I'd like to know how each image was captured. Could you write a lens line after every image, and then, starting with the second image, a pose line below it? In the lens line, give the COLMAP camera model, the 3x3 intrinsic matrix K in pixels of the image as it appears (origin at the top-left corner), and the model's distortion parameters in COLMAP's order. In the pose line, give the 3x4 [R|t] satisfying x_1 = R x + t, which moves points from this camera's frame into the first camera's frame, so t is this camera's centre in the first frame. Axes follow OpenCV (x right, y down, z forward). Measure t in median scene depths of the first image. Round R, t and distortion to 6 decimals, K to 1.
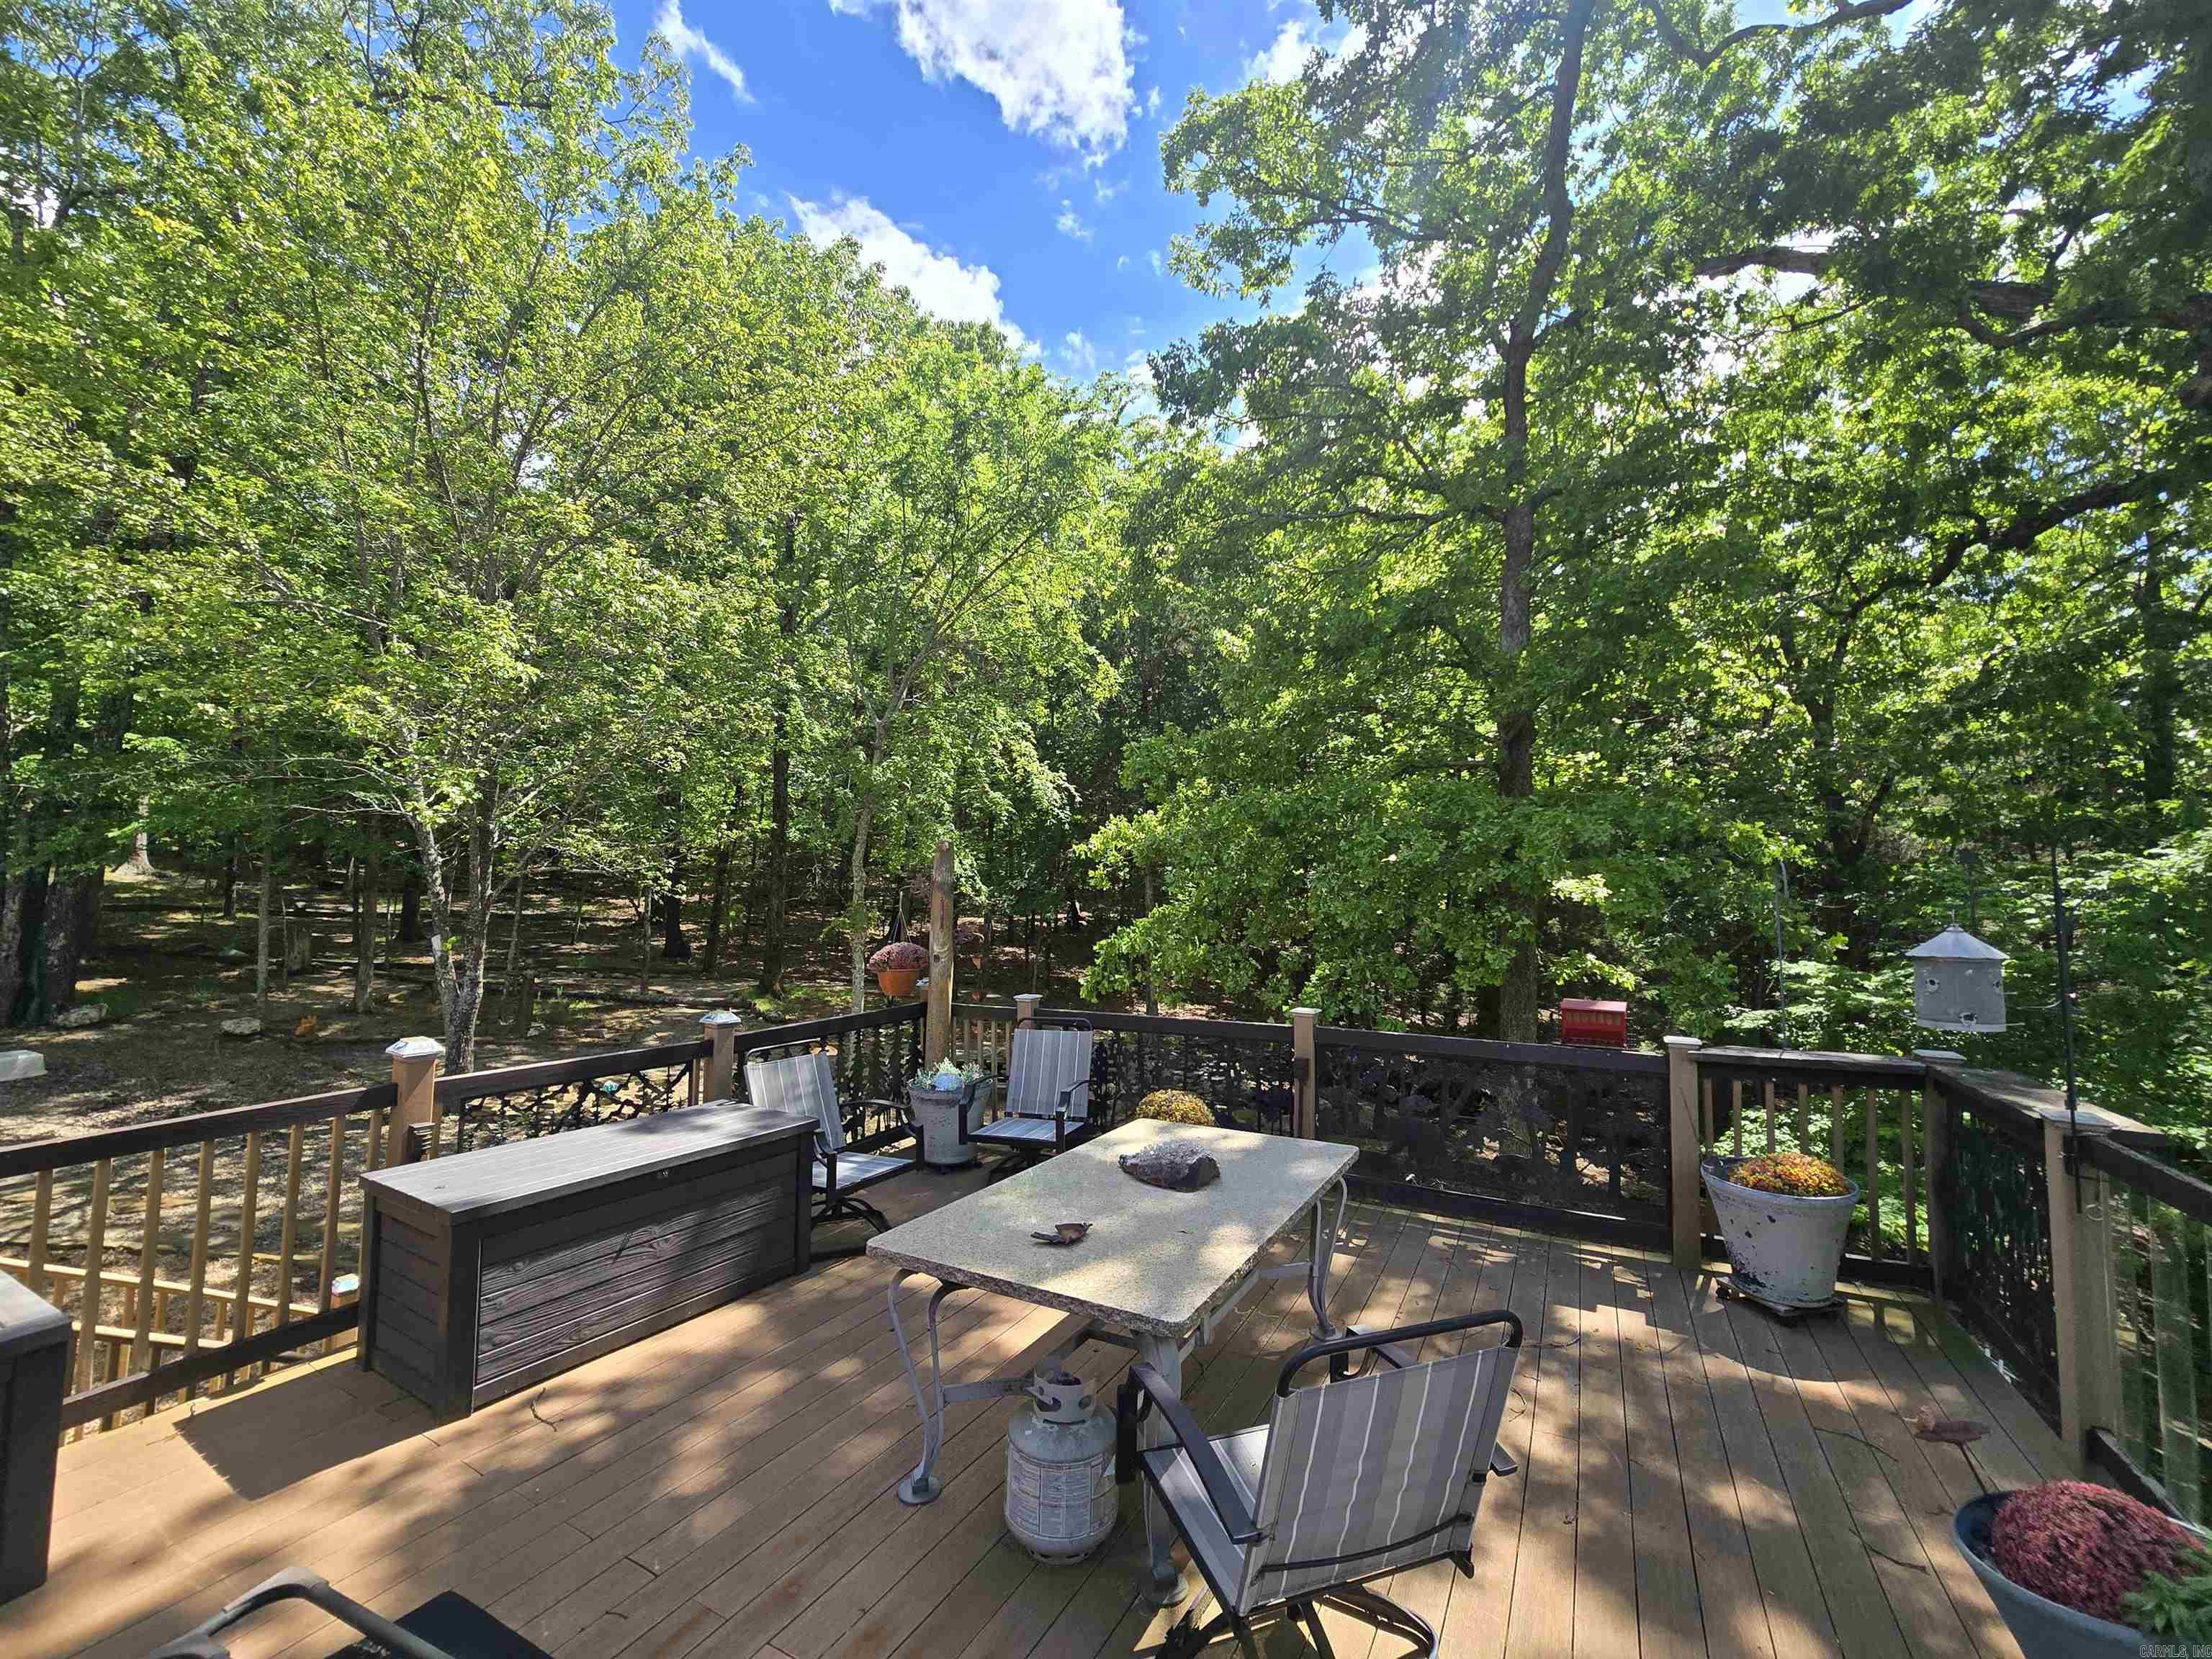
lens RADIAL K [[900.1, 0, 1101.2], [0, 900.1, 844.3], [0, 0, 1]] dist [-0.011625, 0.003360]
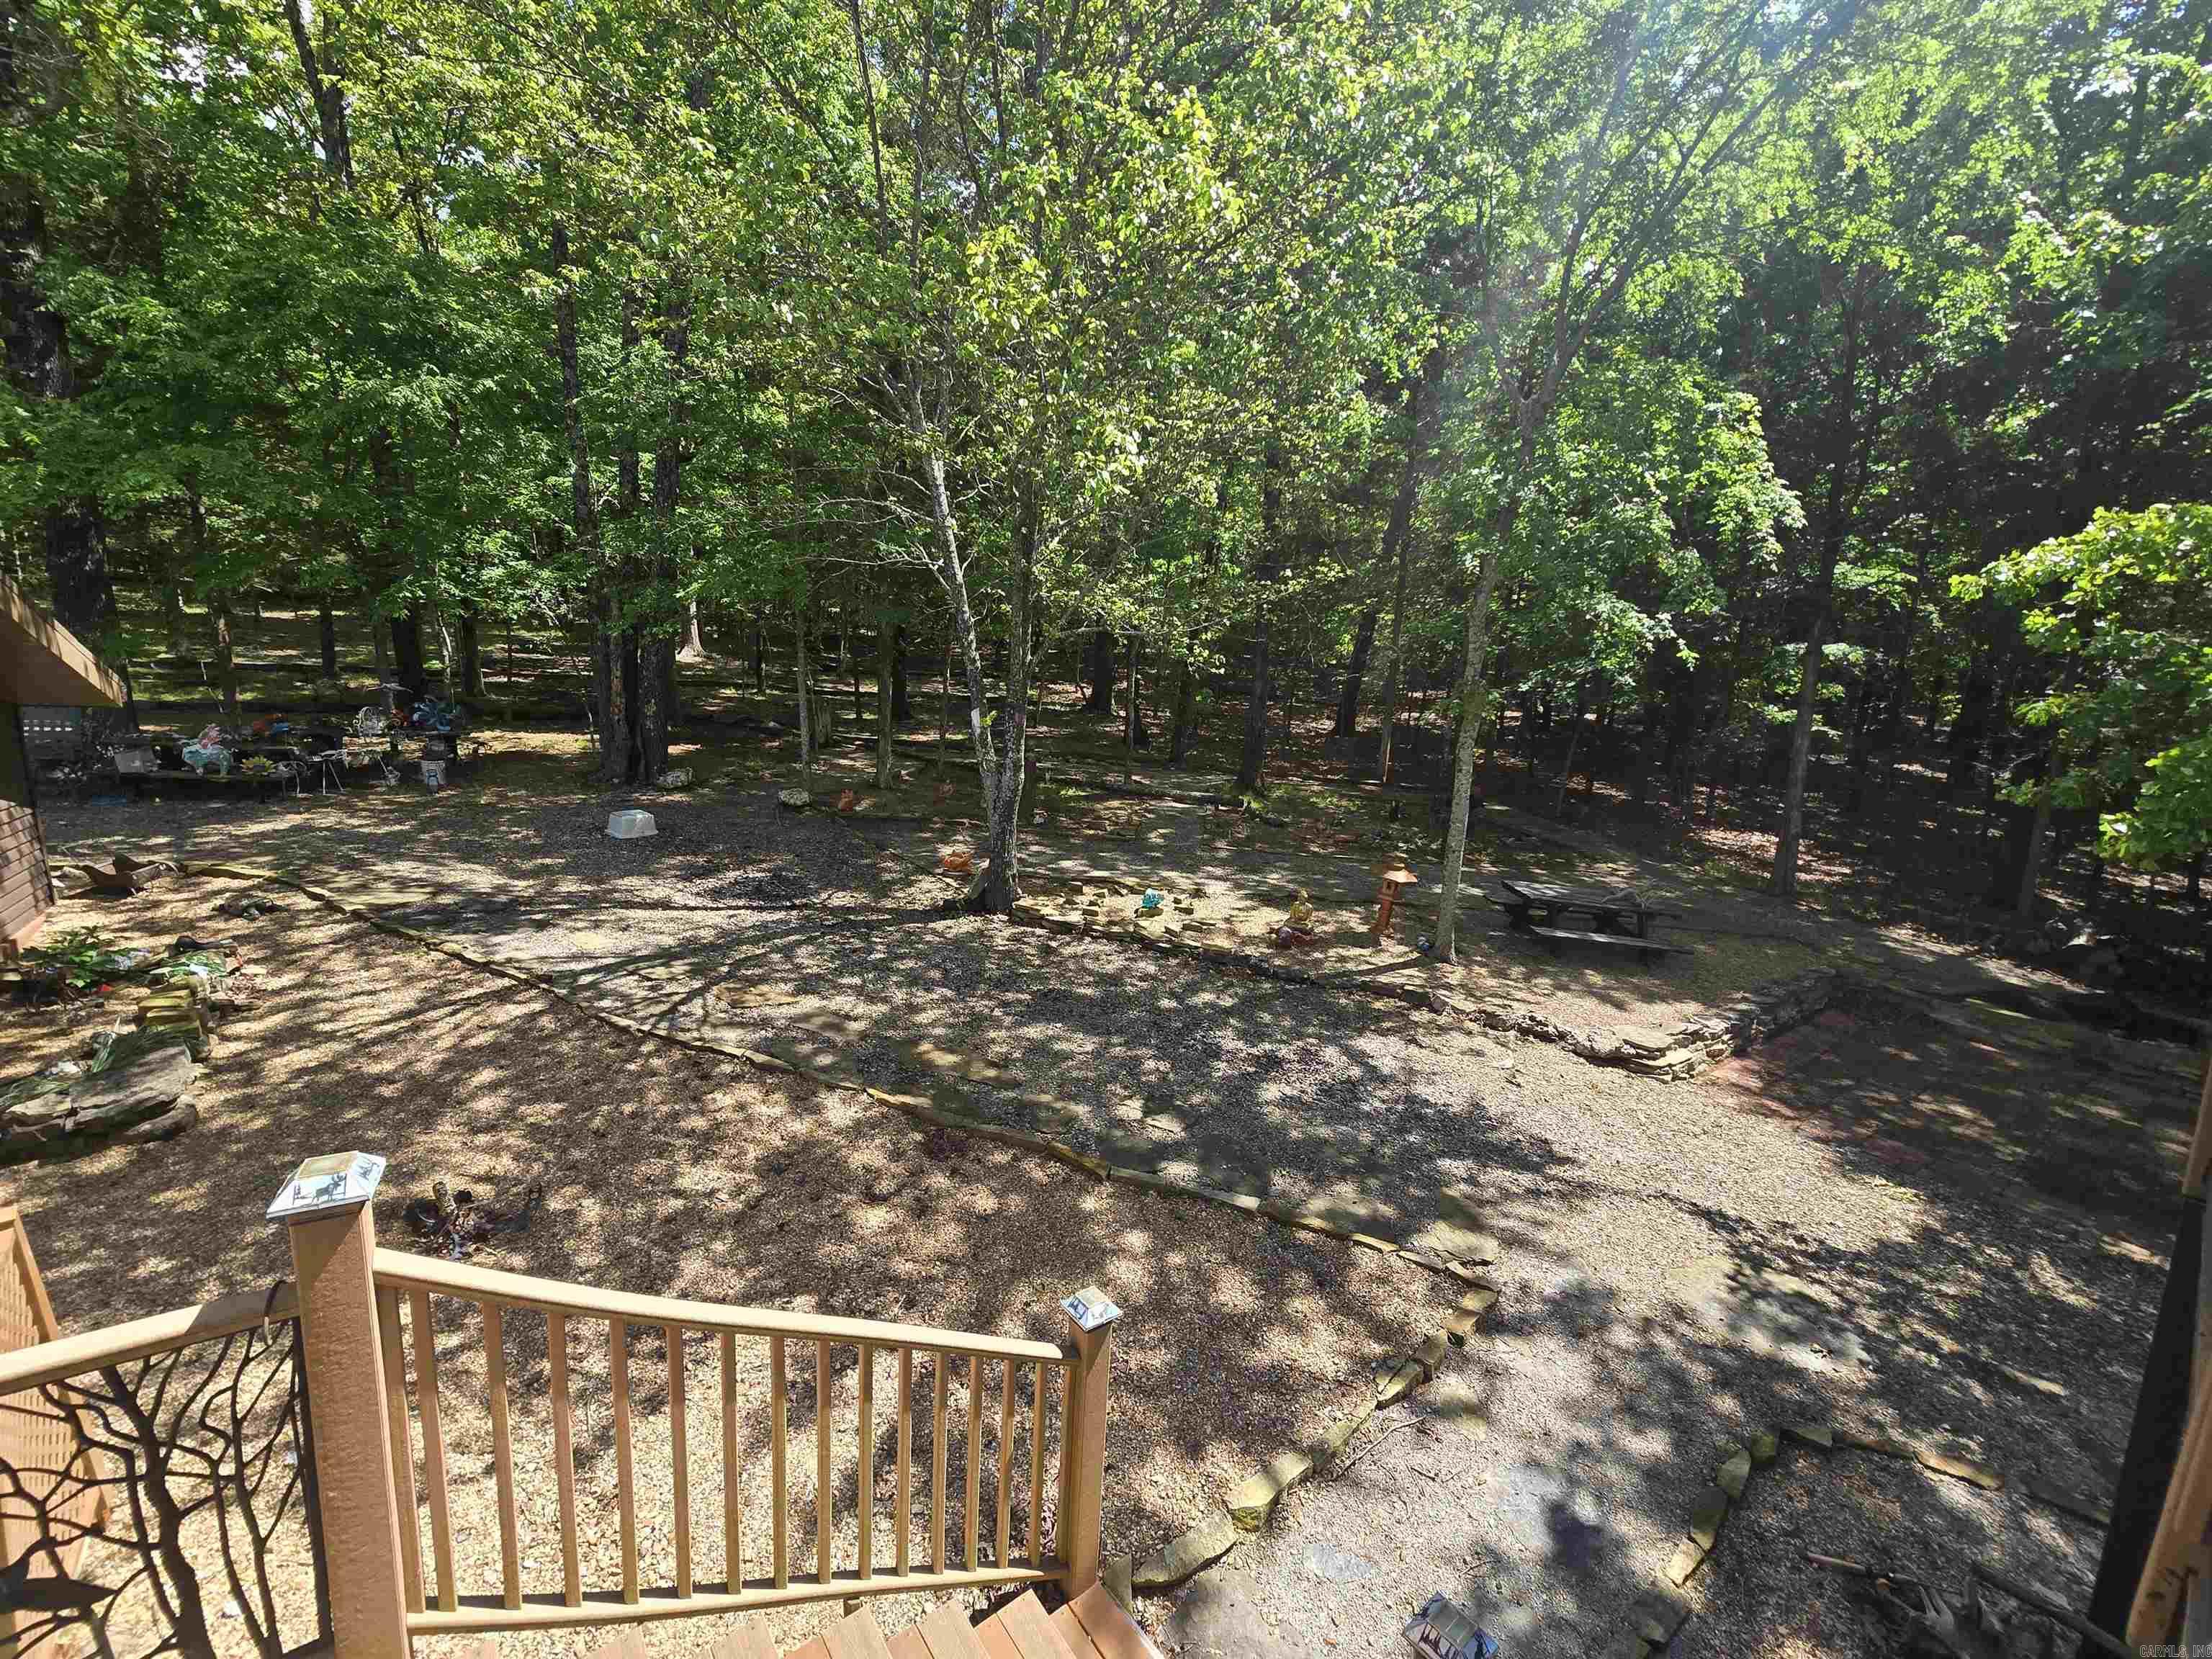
lens RADIAL K [[900.1, 0, 1101.2], [0, 900.1, 844.3], [0, 0, 1]] dist [-0.011625, 0.003360]
pose [[0.920047, 0.082387, -0.383048, -0.217057], [0.005723, 0.974712, 0.223390, 0.026804], [0.391766, -0.207722, 0.896310, 0.186296]]
